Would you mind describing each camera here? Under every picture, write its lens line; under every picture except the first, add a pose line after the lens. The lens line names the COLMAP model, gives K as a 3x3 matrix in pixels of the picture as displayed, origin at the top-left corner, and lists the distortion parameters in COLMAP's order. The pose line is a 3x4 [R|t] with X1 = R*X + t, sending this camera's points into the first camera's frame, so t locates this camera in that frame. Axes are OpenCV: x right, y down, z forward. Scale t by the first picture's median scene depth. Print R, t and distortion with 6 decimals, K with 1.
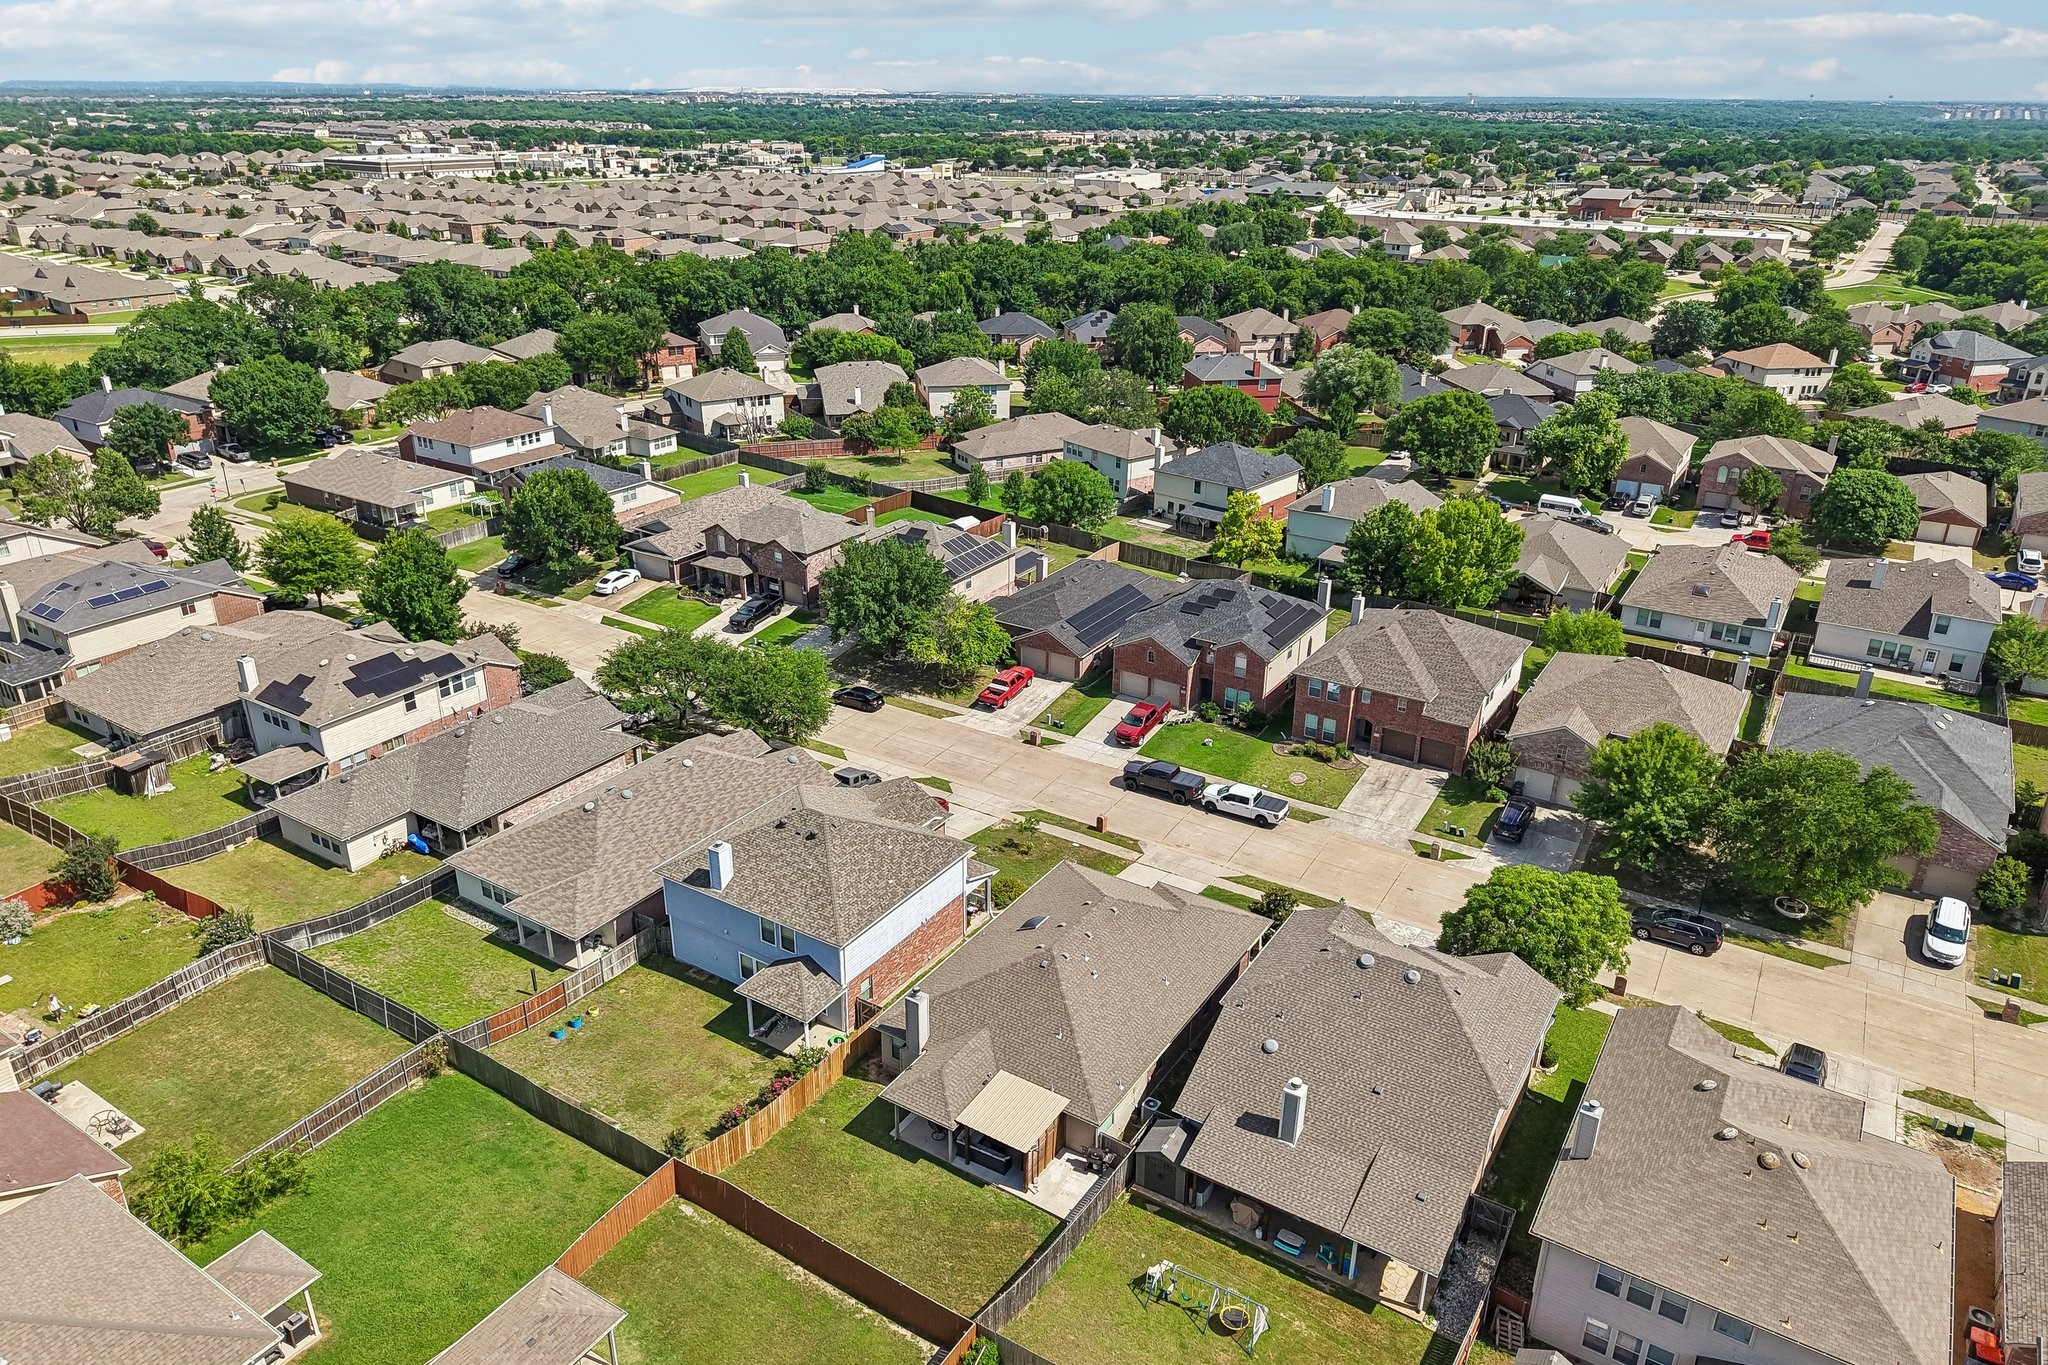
lens RADIAL K [[1362.8, 0, 1022.4], [0, 1362.8, 679.5], [0, 0, 1]] dist [0.031341, -0.023362]
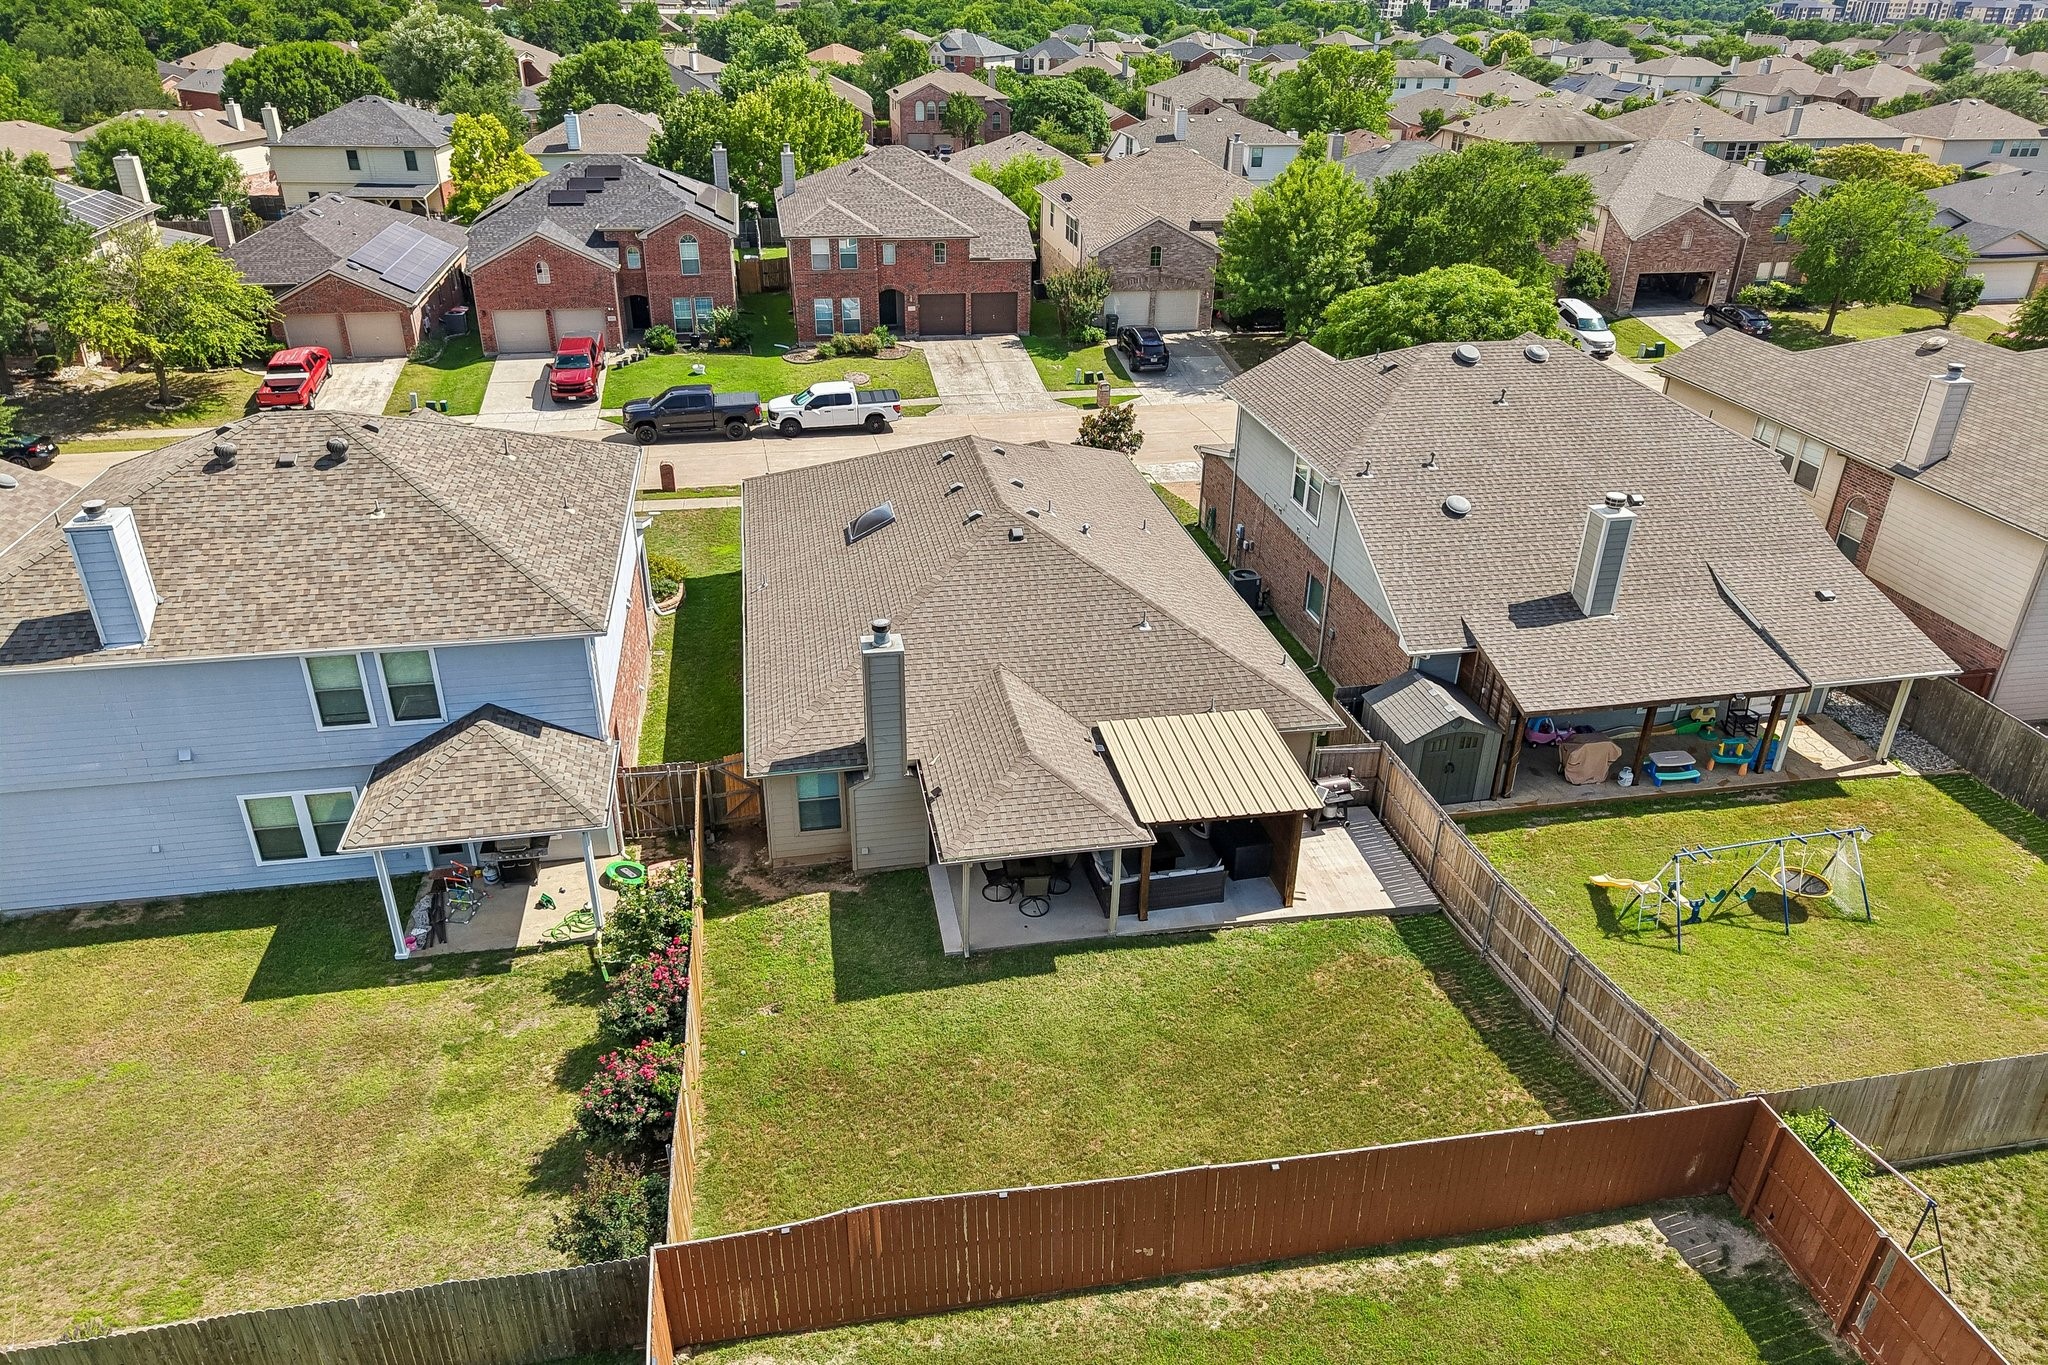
lens RADIAL K [[1362.8, 0, 1027.3], [0, 1362.8, 680.9], [0, 0, 1]] dist [0.031341, -0.023362]
pose [[0.730317, -0.318349, 0.604393, -0.205816], [0.265947, 0.947468, 0.177699, 0.122137], [-0.629214, 0.030960, 0.776615, 0.435884]]
